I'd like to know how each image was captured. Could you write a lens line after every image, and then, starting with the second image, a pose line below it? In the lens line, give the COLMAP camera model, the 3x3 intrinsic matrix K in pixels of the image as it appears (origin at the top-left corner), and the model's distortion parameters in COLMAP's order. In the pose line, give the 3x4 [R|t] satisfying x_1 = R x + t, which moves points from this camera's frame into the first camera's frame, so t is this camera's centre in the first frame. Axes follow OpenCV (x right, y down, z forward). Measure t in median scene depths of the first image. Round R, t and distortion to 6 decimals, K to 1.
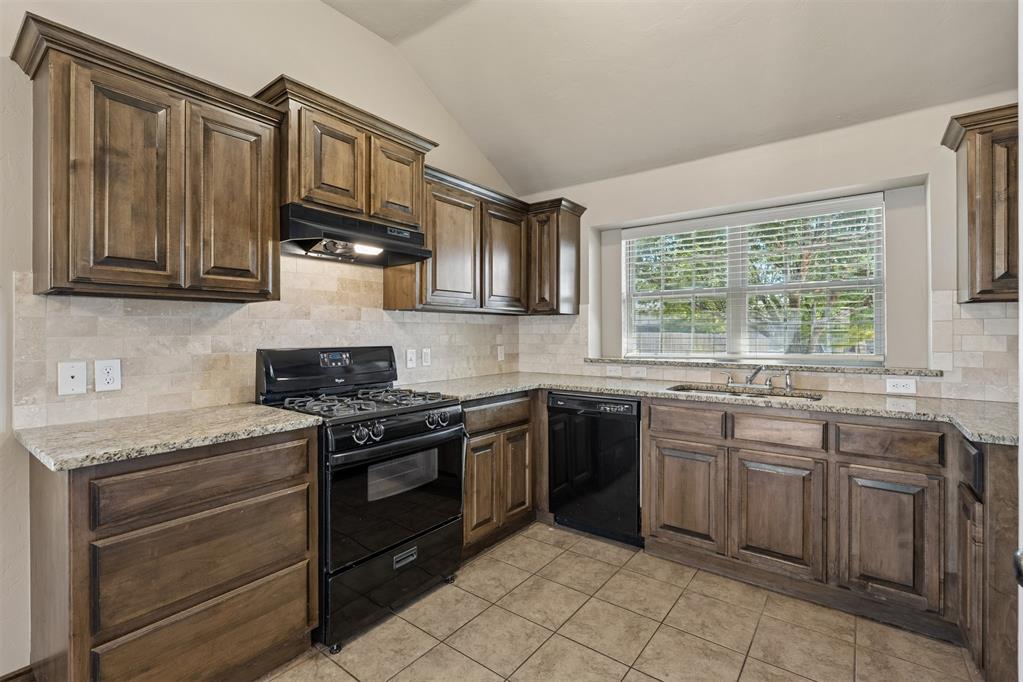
lens RADIAL K [[463.0, 0, 509.4], [0, 463.0, 337.5], [0, 0, 1]] dist [-0.000504, 0.000262]
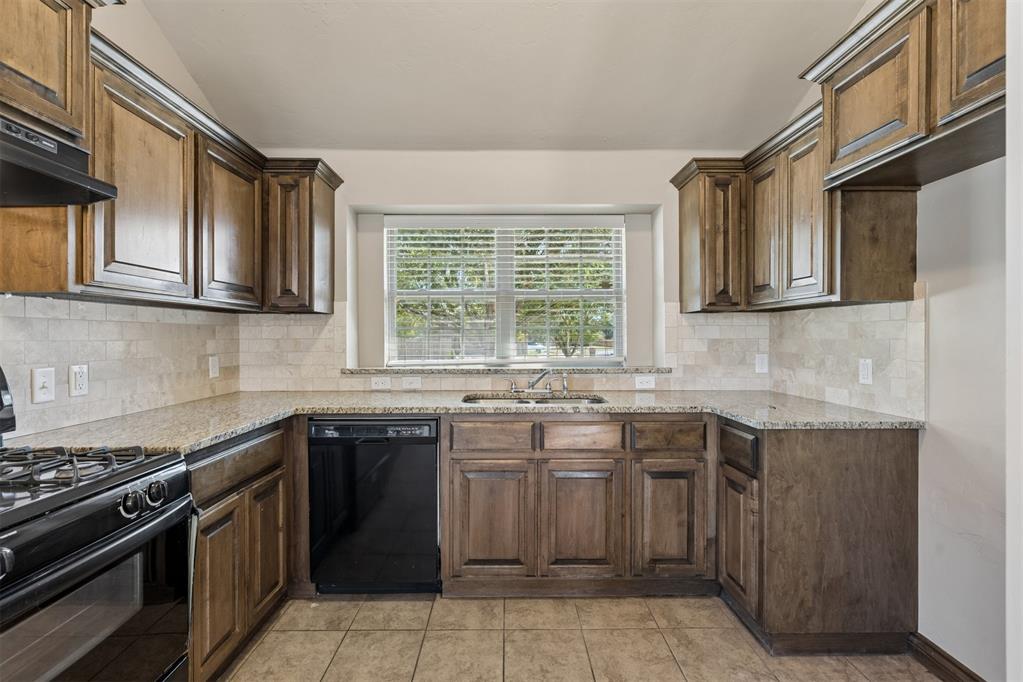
lens RADIAL K [[458.2, 0, 511.5], [0, 458.2, 341.0], [0, 0, 1]] dist [-0.004329, 0.000025]
pose [[0.791290, -0.005899, 0.611413, -0.117319], [0.007303, 0.999973, 0.000196, -0.002396], [-0.611398, 0.004310, 0.791312, 0.266772]]
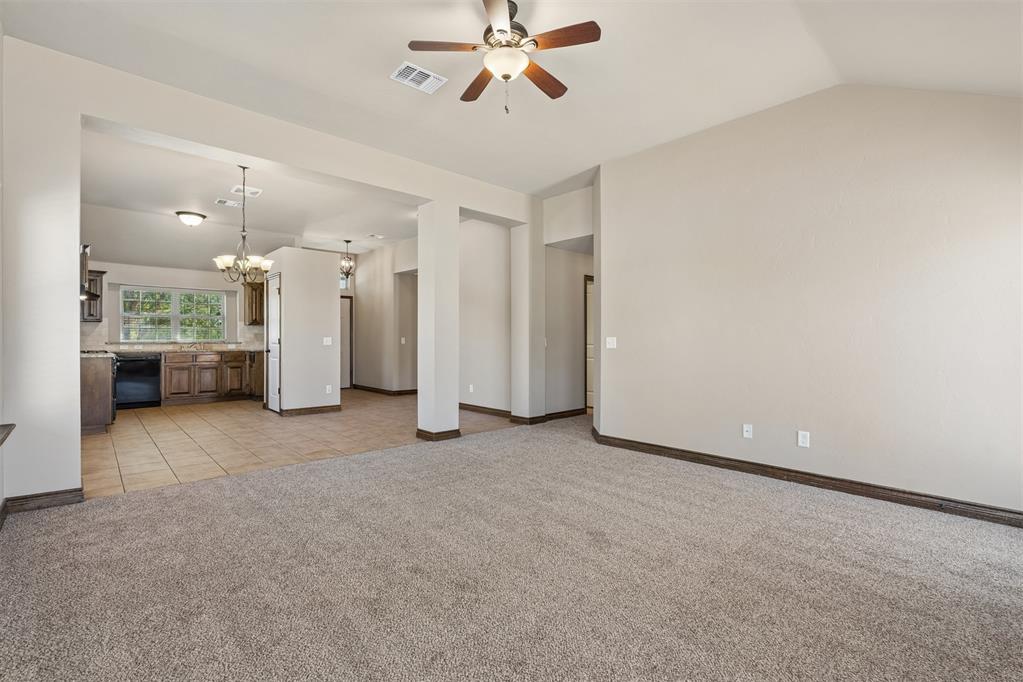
lens RADIAL K [[468.5, 0, 511.5], [0, 468.5, 341.0], [0, 0, 1]] dist [-0.001227, -0.000098]
pose [[0.186168, -0.001055, 0.982517, -2.215492], [0.007113, 0.999975, -0.000274, 0.070694], [-0.982492, 0.007039, 0.186171, -1.734665]]
